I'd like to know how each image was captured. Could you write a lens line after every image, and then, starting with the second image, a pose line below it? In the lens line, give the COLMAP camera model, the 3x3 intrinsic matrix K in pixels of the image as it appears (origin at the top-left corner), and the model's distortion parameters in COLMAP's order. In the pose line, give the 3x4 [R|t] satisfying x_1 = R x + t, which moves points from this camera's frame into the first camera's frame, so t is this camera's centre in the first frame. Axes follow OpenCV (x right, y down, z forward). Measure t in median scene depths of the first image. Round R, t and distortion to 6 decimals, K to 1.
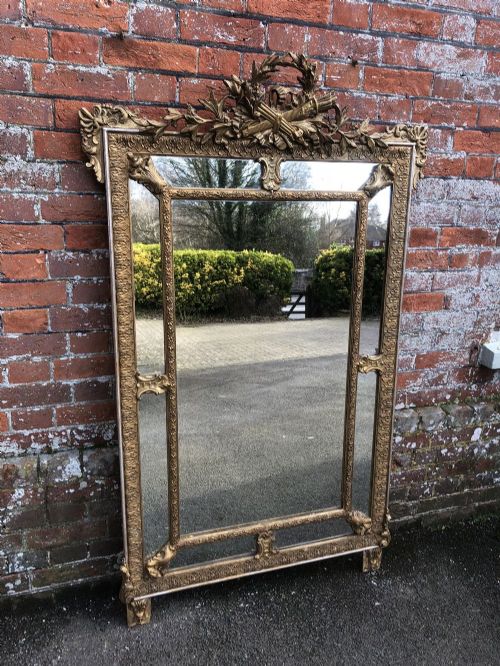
lens RADIAL K [[525.2, 0, 249.7], [0, 525.2, 328.1], [0, 0, 1]] dist [0.019753, -0.005240]
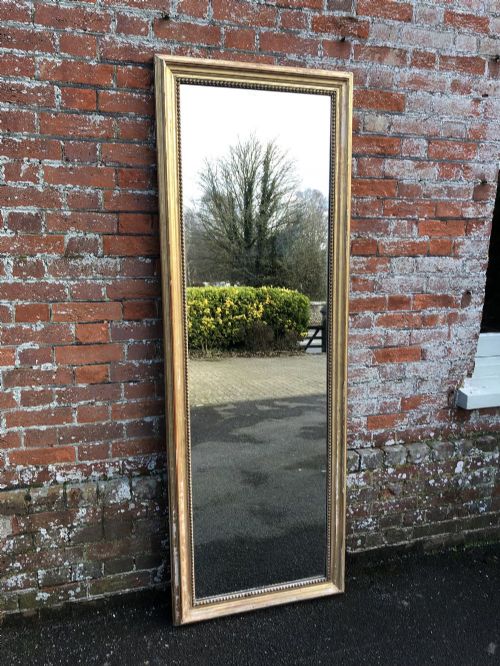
lens RADIAL K [[525.2, 0, 246.2], [0, 525.2, 331.6], [0, 0, 1]] dist [0.019753, -0.005240]
pose [[0.999048, -0.023825, -0.036540, 0.009622], [0.019522, 0.993300, -0.113900, 0.033834], [0.039009, 0.113078, 0.992820, -0.265804]]
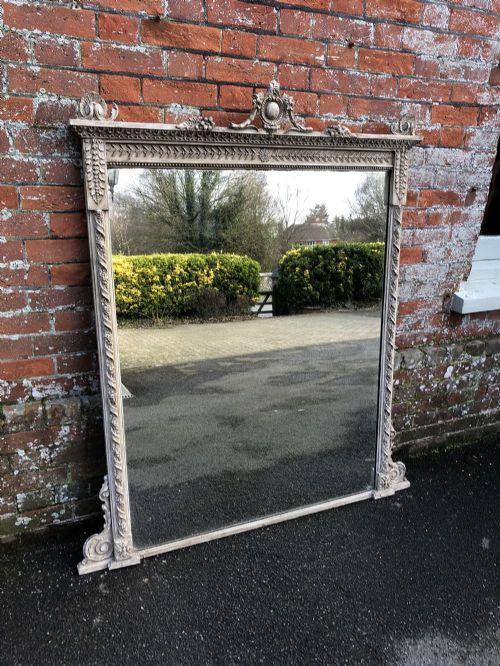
lens RADIAL K [[525.2, 0, 247.0], [0, 525.2, 322.6], [0, 0, 1]] dist [0.019753, -0.005240]
pose [[0.995605, -0.030931, 0.088401, -0.135463], [0.028606, 0.999214, 0.027449, 0.061291], [-0.089181, -0.024800, 0.995707, -0.134267]]
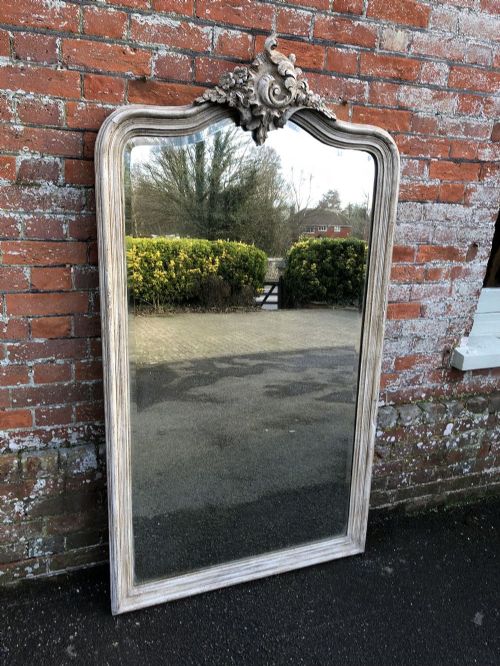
lens RADIAL K [[525.2, 0, 251.9], [0, 525.2, 324.2], [0, 0, 1]] dist [0.019753, -0.005240]
pose [[0.998731, 0.005317, 0.050077, -0.051173], [-0.004965, 0.999962, -0.007142, -0.012397], [-0.050114, 0.006884, 0.998720, -0.114622]]
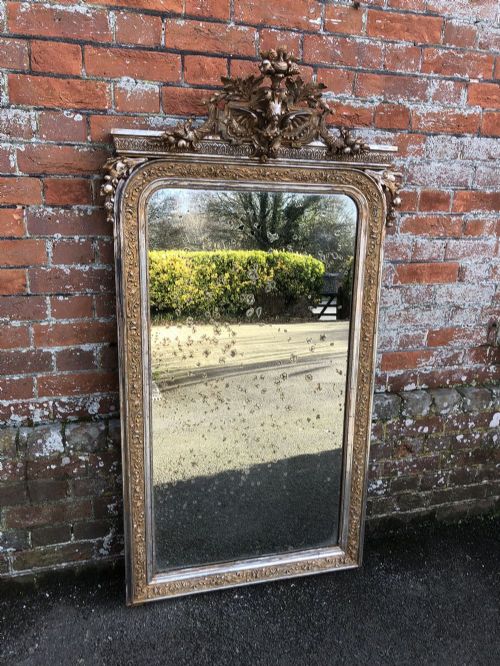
lens RADIAL K [[525.2, 0, 253.2], [0, 525.2, 324.7], [0, 0, 1]] dist [0.019753, -0.005240]
pose [[0.999105, 0.006454, -0.041809, 0.054107], [-0.007218, 0.999809, -0.018160, 0.067808], [0.041684, 0.018445, 0.998961, 0.069700]]
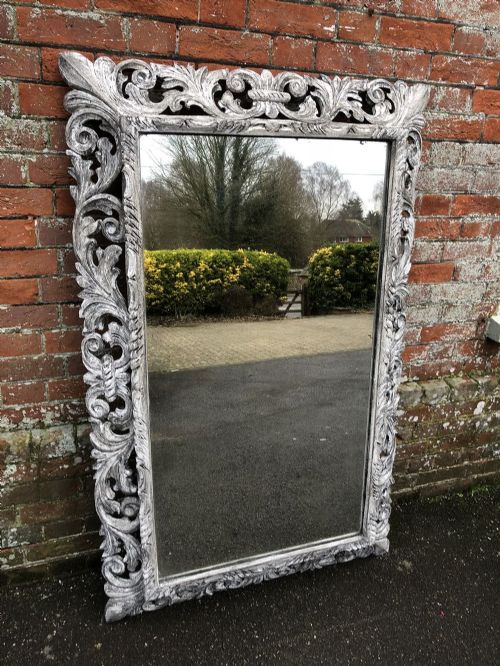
lens RADIAL K [[525.2, 0, 250.1], [0, 525.2, 322.4], [0, 0, 1]] dist [0.019753, -0.005240]
pose [[0.999816, 0.010733, 0.015869, -0.017250], [-0.011808, 0.997525, 0.069310, -0.025119], [-0.015086, -0.069485, 0.997469, 0.047369]]
